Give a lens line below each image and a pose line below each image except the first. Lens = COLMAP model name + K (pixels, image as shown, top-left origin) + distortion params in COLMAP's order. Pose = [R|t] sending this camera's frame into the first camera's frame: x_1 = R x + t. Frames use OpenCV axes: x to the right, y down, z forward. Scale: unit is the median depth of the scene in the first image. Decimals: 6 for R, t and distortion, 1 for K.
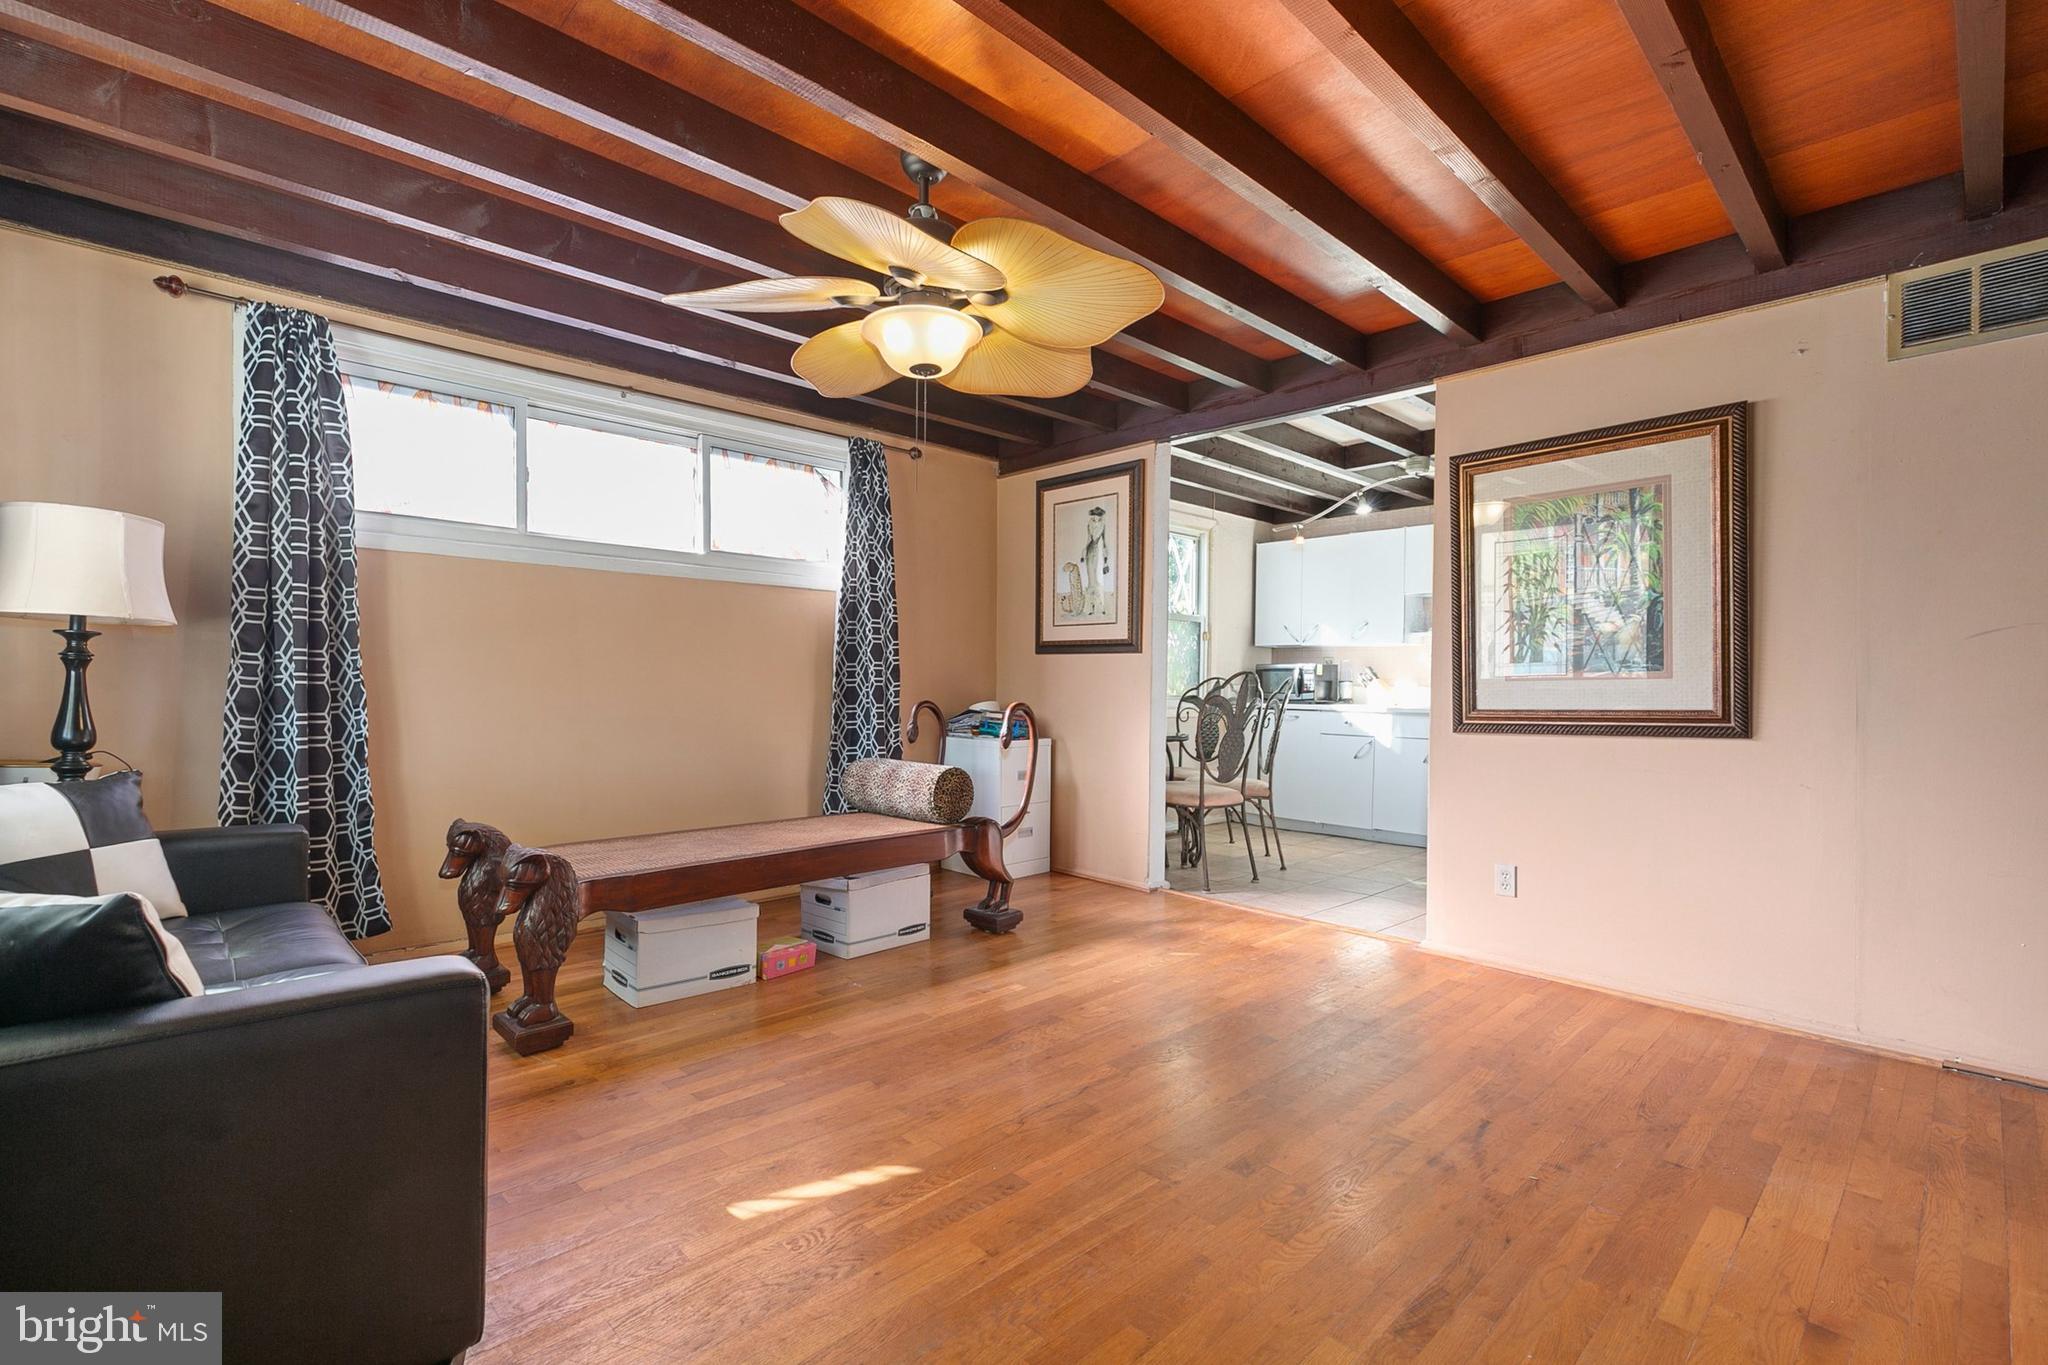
lens RADIAL K [[920.3, 0, 1022.9], [0, 920.3, 699.7], [0, 0, 1]] dist [0.001902, -0.000399]
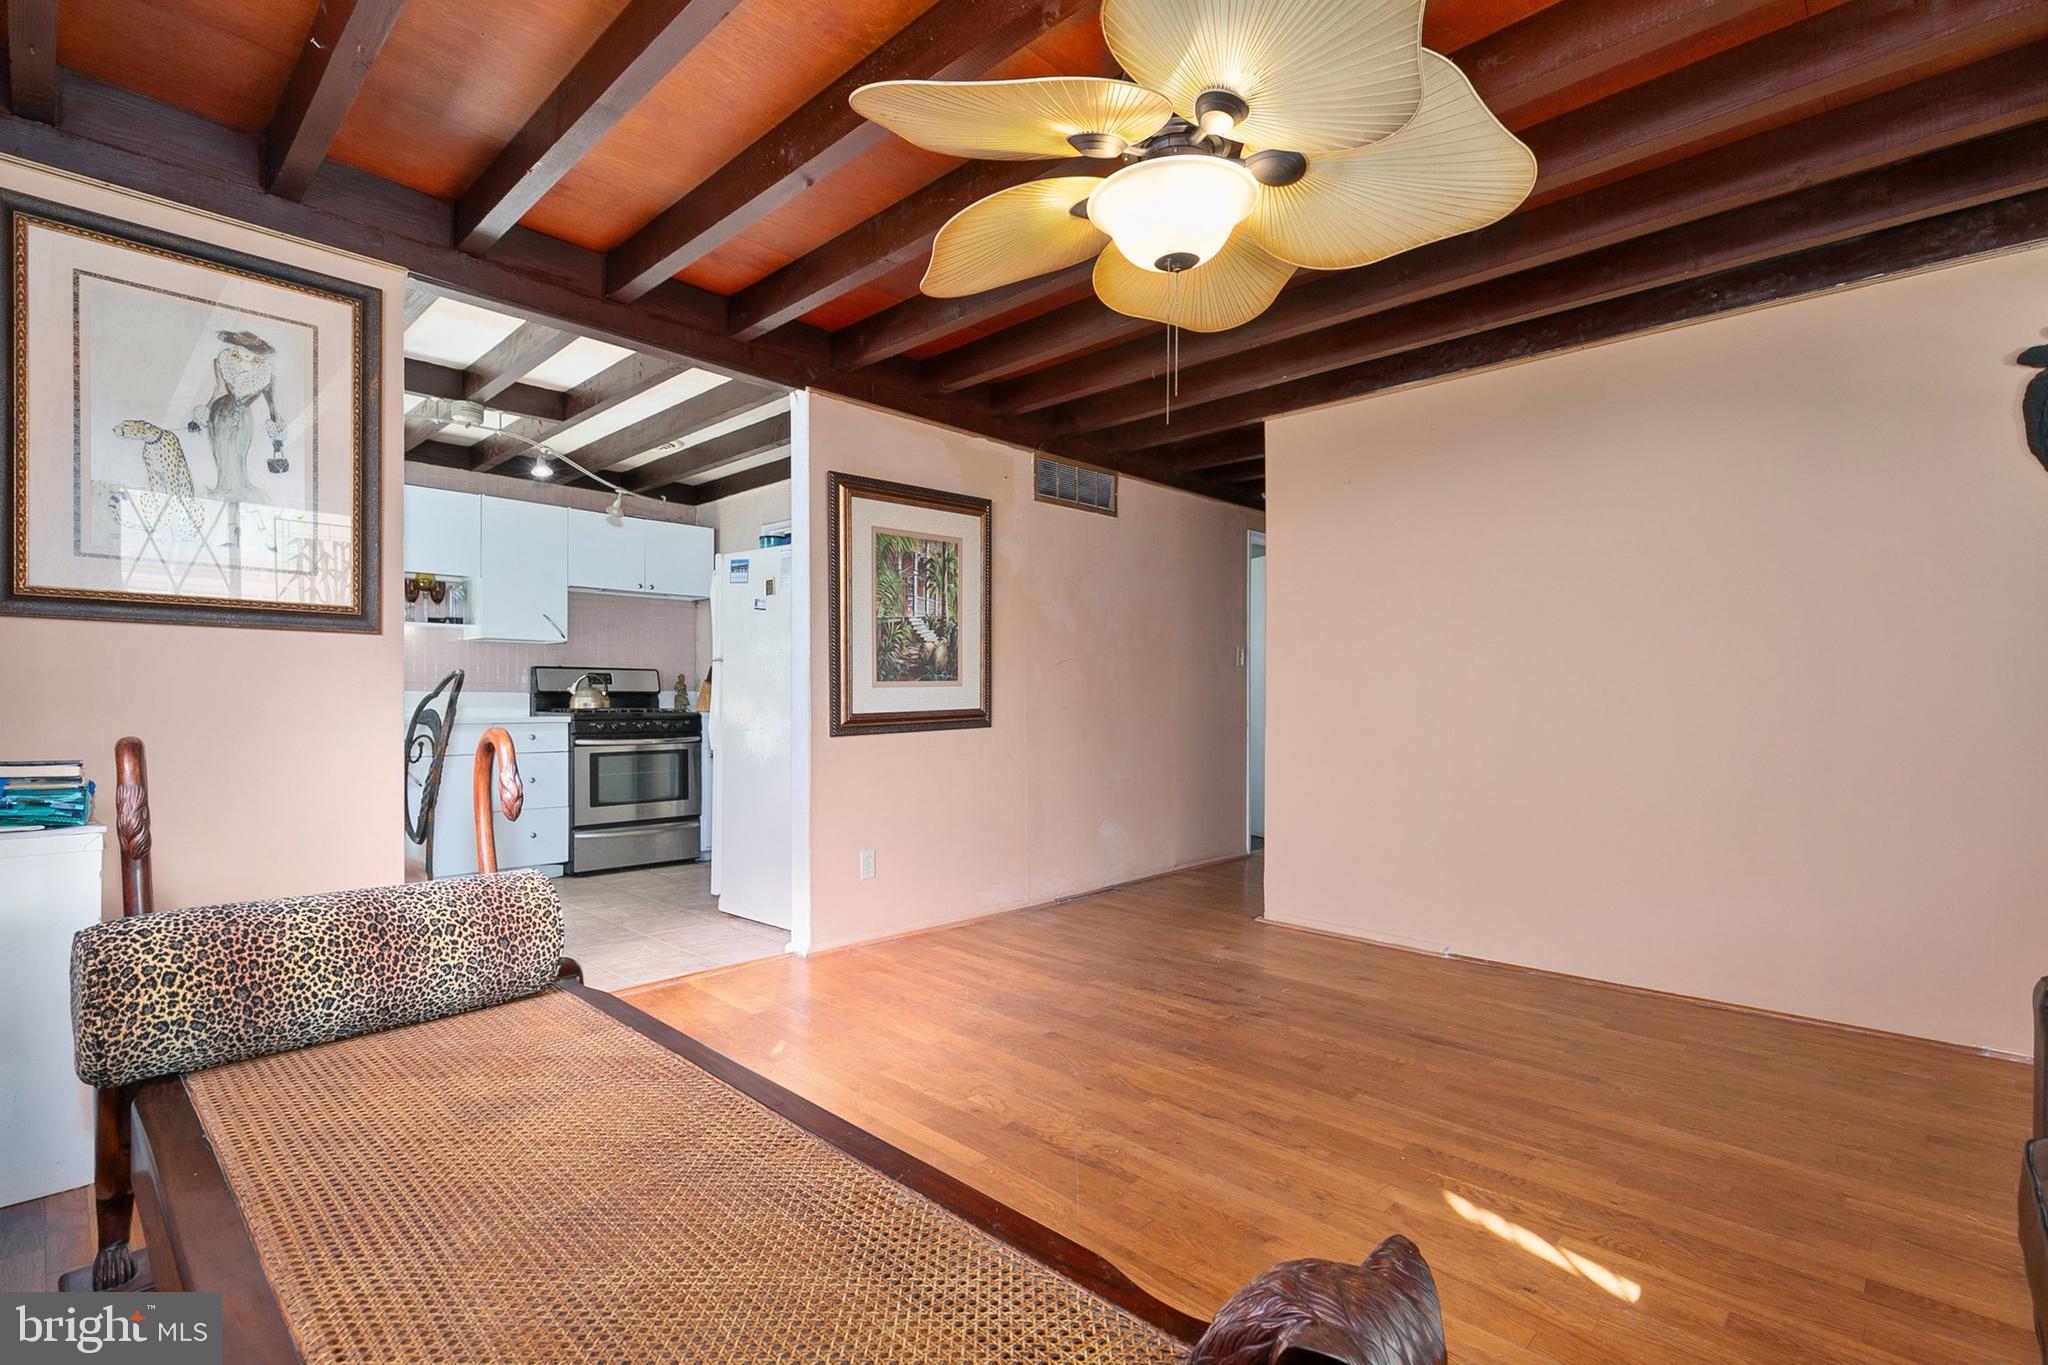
lens RADIAL K [[951.1, 0, 1017.4], [0, 951.1, 701.2], [0, 0, 1]] dist [0.011277, -0.000178]
pose [[-0.033413, -0.017917, 0.999281, -0.676129], [0.010981, 0.999772, 0.018293, -0.023630], [-0.999381, 0.011584, -0.033209, 0.905808]]
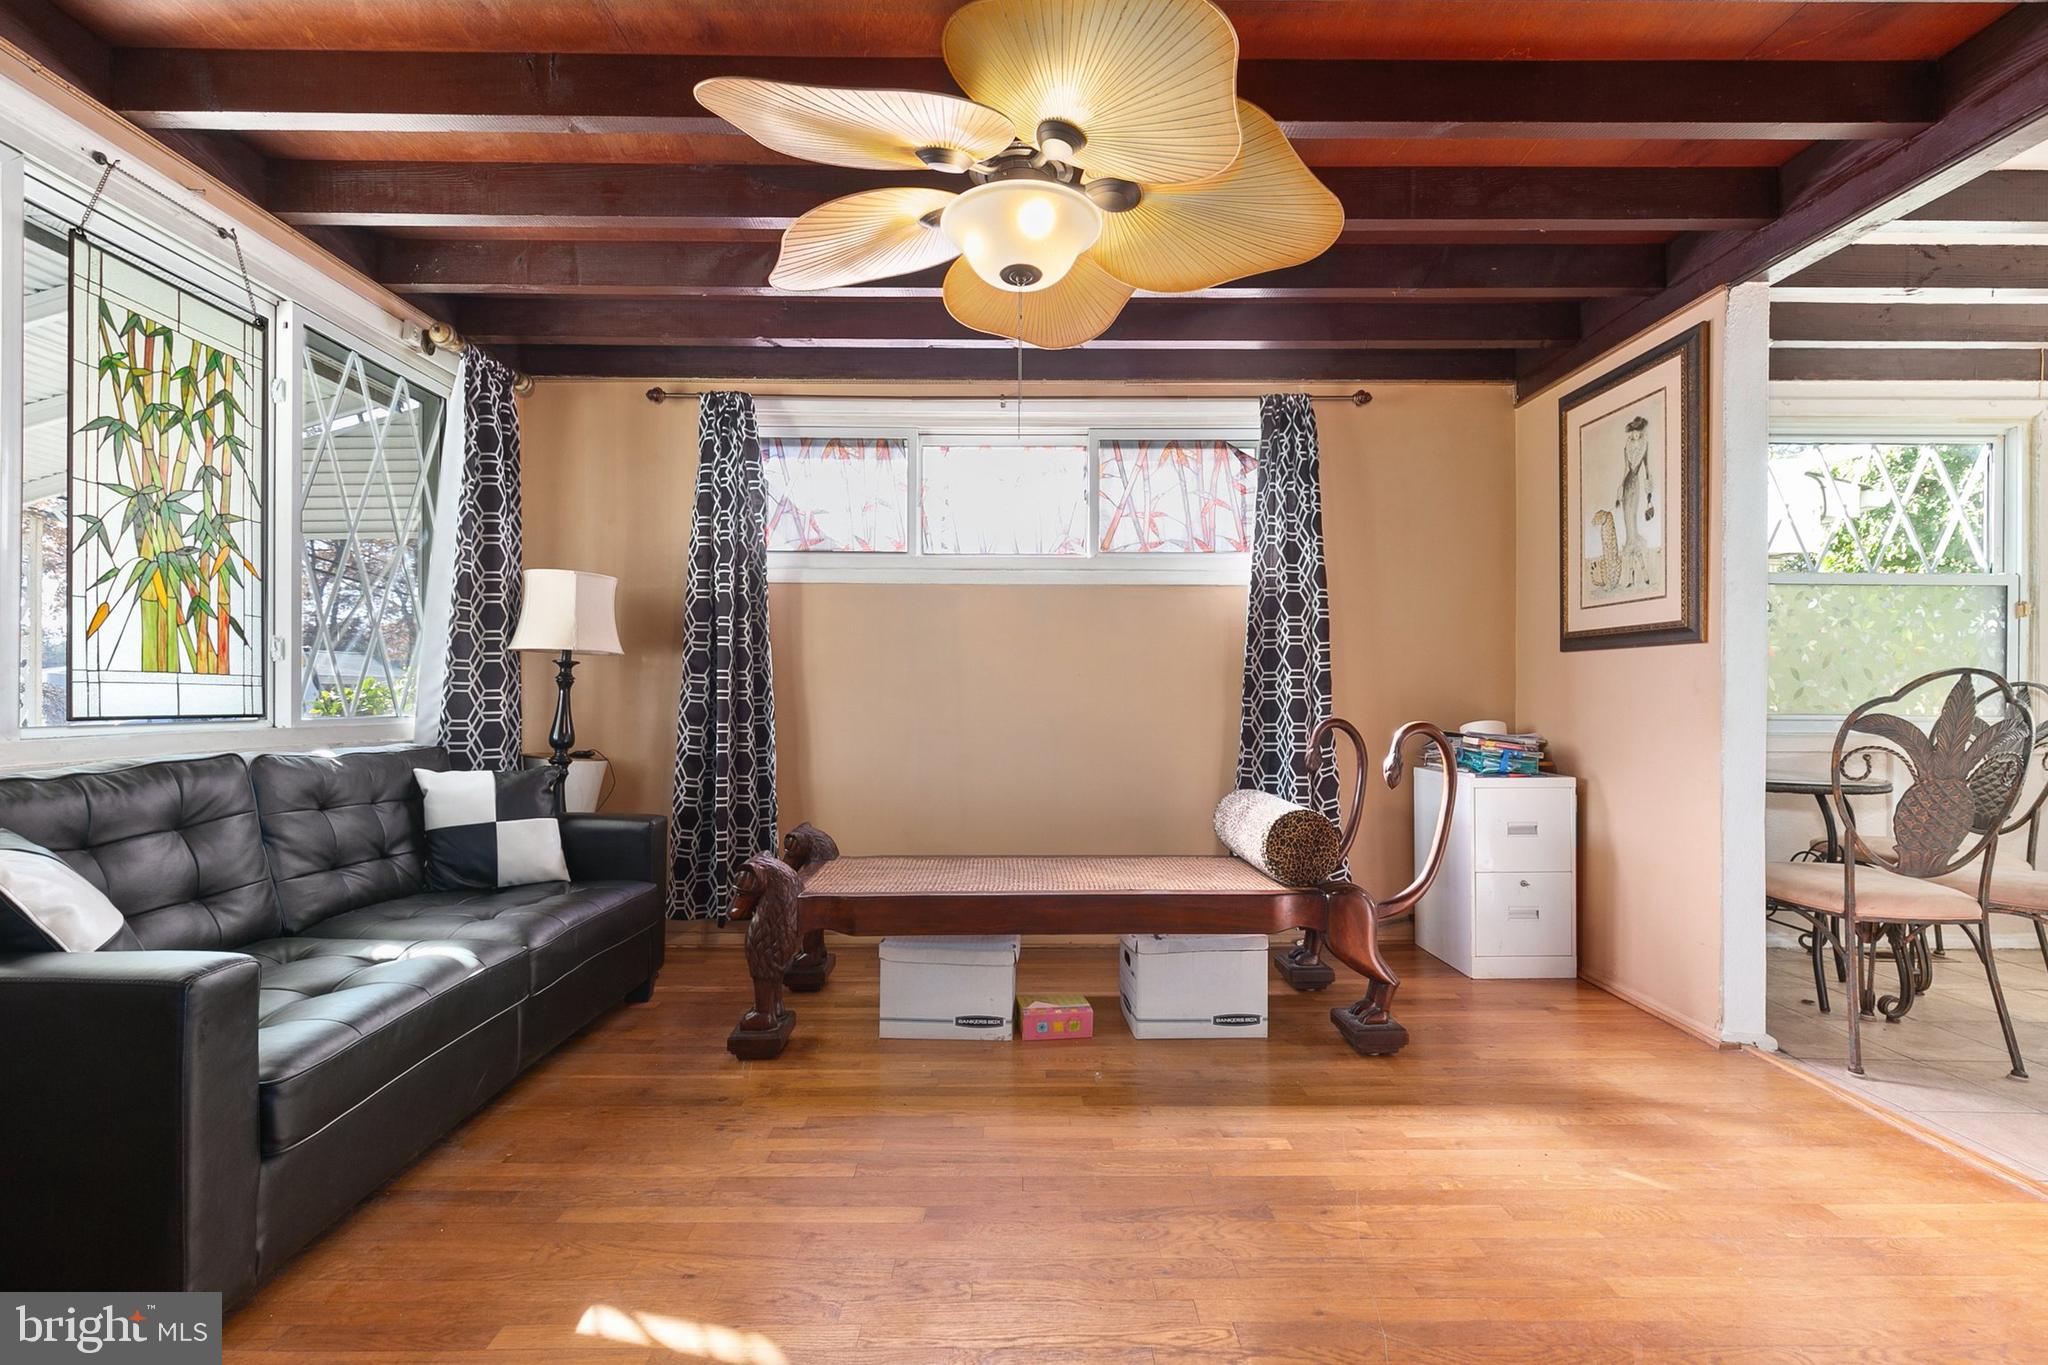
lens RADIAL K [[942.8, 0, 1019.2], [0, 942.8, 691.5], [0, 0, 1]] dist [0.007215, -0.001259]
pose [[0.723769, -0.010083, -0.689968, 0.330731], [-0.007757, 0.999711, -0.022747, -0.001950], [0.689998, 0.021815, 0.723482, 0.351522]]
